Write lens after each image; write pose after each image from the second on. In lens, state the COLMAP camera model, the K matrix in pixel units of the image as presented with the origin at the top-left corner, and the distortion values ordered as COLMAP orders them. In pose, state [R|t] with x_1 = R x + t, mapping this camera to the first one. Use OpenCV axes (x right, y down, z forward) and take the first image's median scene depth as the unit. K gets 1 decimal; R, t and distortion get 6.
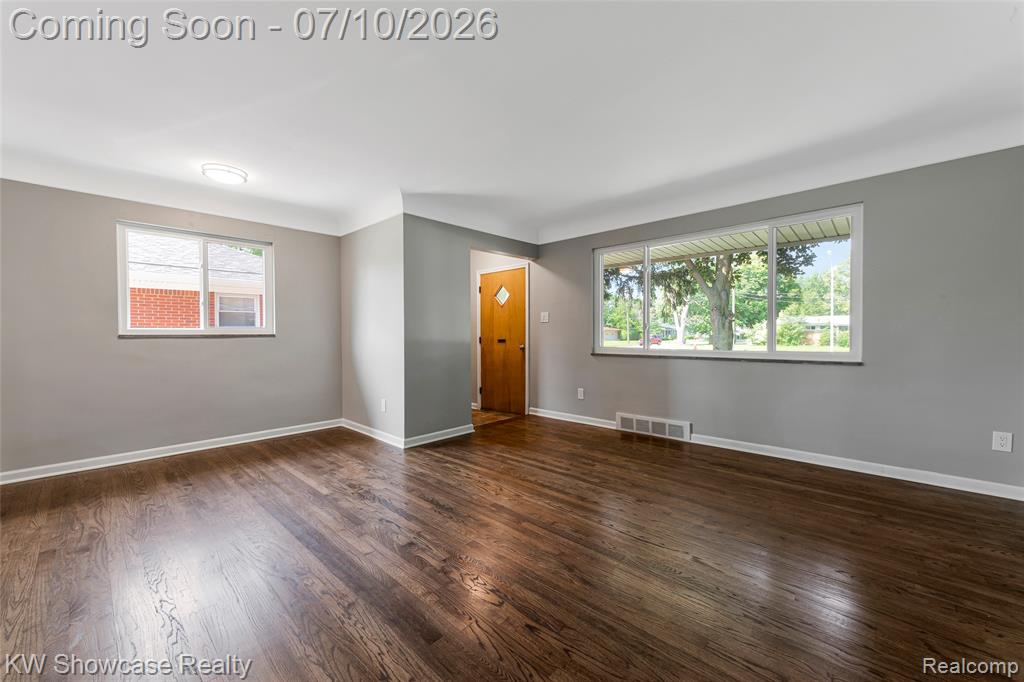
lens RADIAL K [[398.4, 0, 512.0], [0, 398.4, 341.0], [0, 0, 1]] dist [0.001240, 0.000039]
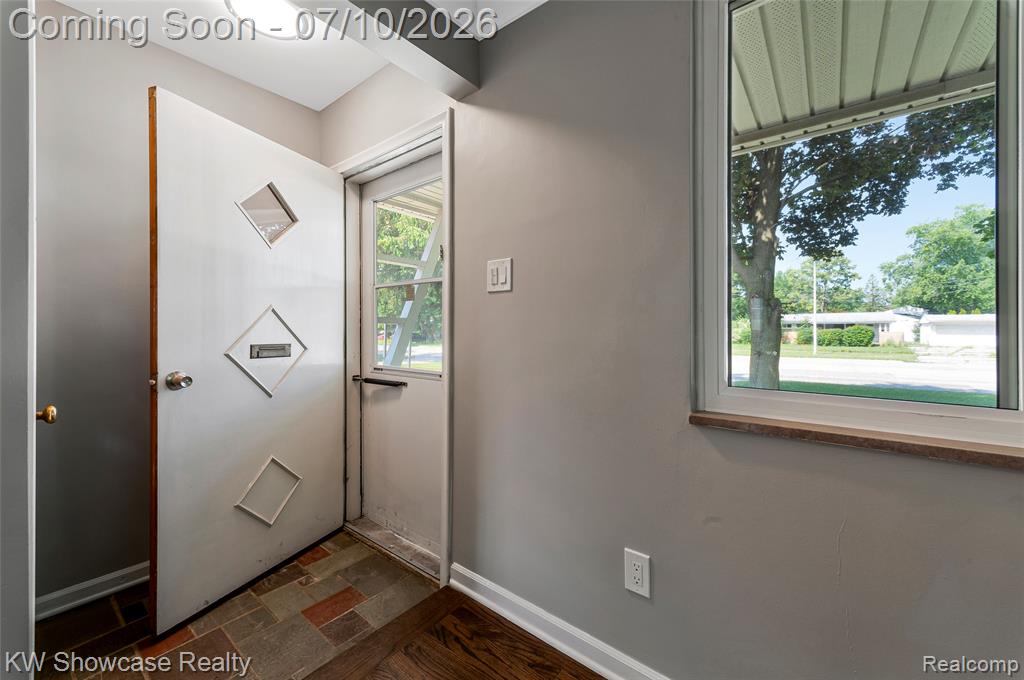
lens RADIAL K [[405.9, 0, 513.7], [0, 405.9, 333.0], [0, 0, 1]] dist [0.009968, 0.000037]
pose [[0.996602, 0.003578, 0.082291, 0.100771], [-0.002493, 0.999909, -0.013284, -0.019022], [-0.082331, 0.013034, 0.996520, 1.023035]]
